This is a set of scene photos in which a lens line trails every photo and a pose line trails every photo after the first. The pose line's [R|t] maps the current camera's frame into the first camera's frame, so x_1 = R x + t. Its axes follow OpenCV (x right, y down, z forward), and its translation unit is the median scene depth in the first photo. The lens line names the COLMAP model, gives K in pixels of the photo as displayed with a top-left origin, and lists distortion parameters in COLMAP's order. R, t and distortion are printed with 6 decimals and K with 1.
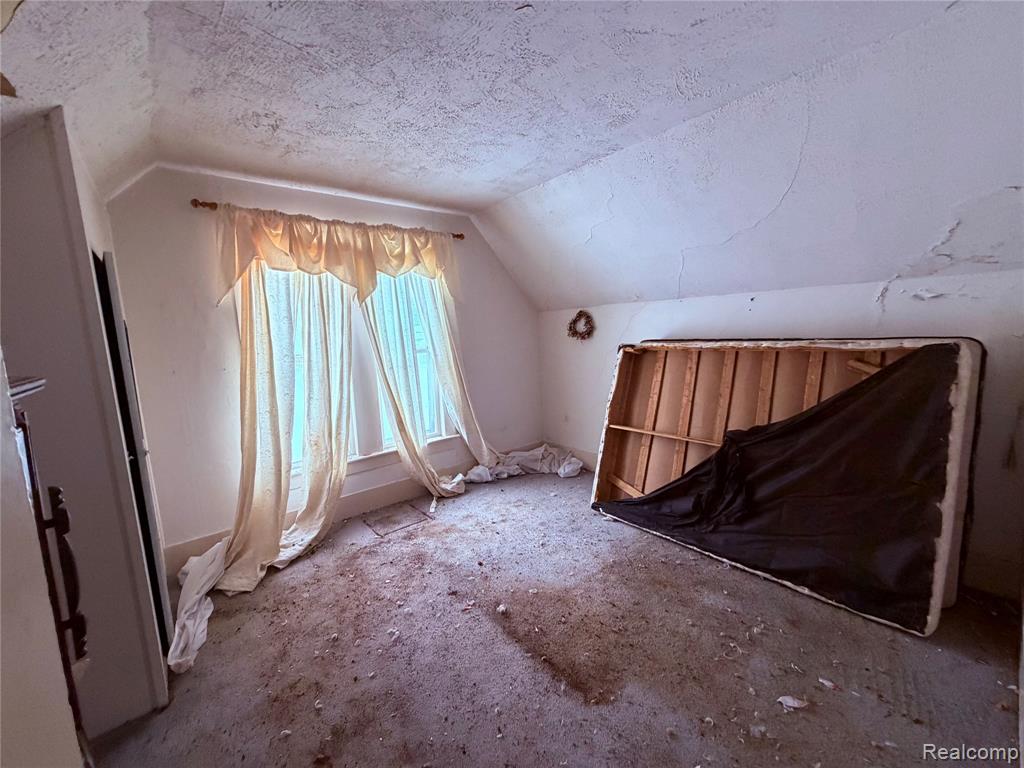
lens RADIAL K [[410.9, 0, 511.2], [0, 410.9, 381.3], [0, 0, 1]] dist [-0.001917, -0.000241]
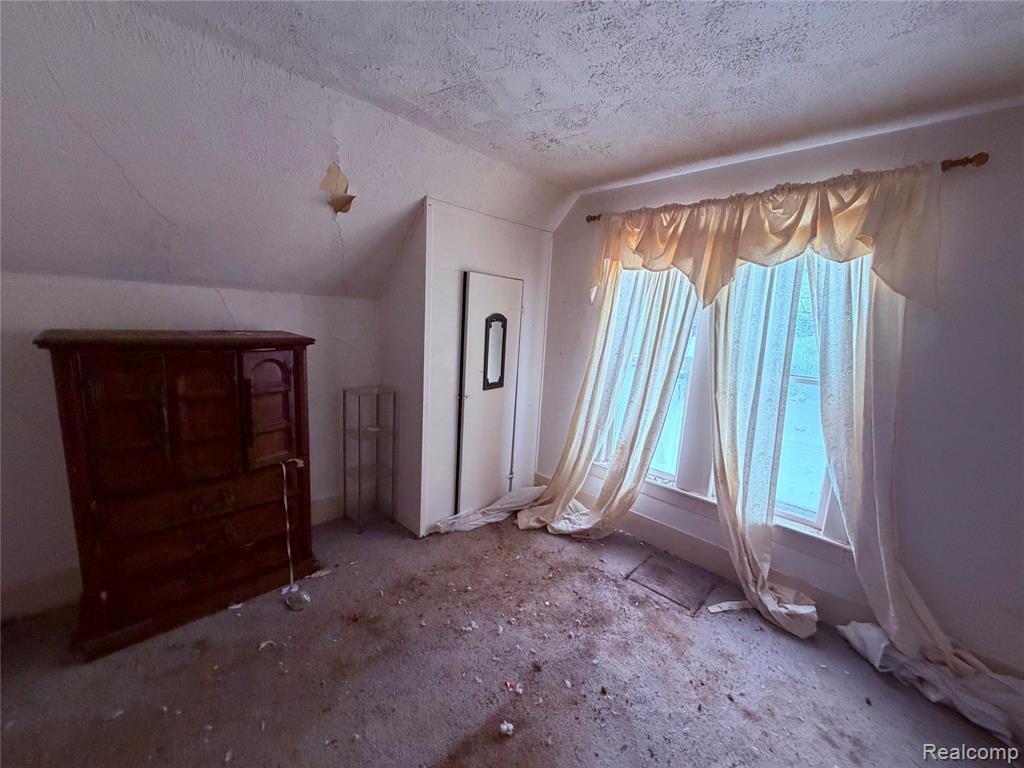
lens RADIAL K [[410.9, 0, 511.2], [0, 410.9, 381.3], [0, 0, 1]] dist [-0.001917, -0.000241]
pose [[0.088990, 0.209102, -0.973836, 0.400796], [-0.180175, 0.964965, 0.190733, -0.133197], [0.979601, 0.158487, 0.123547, 0.581562]]
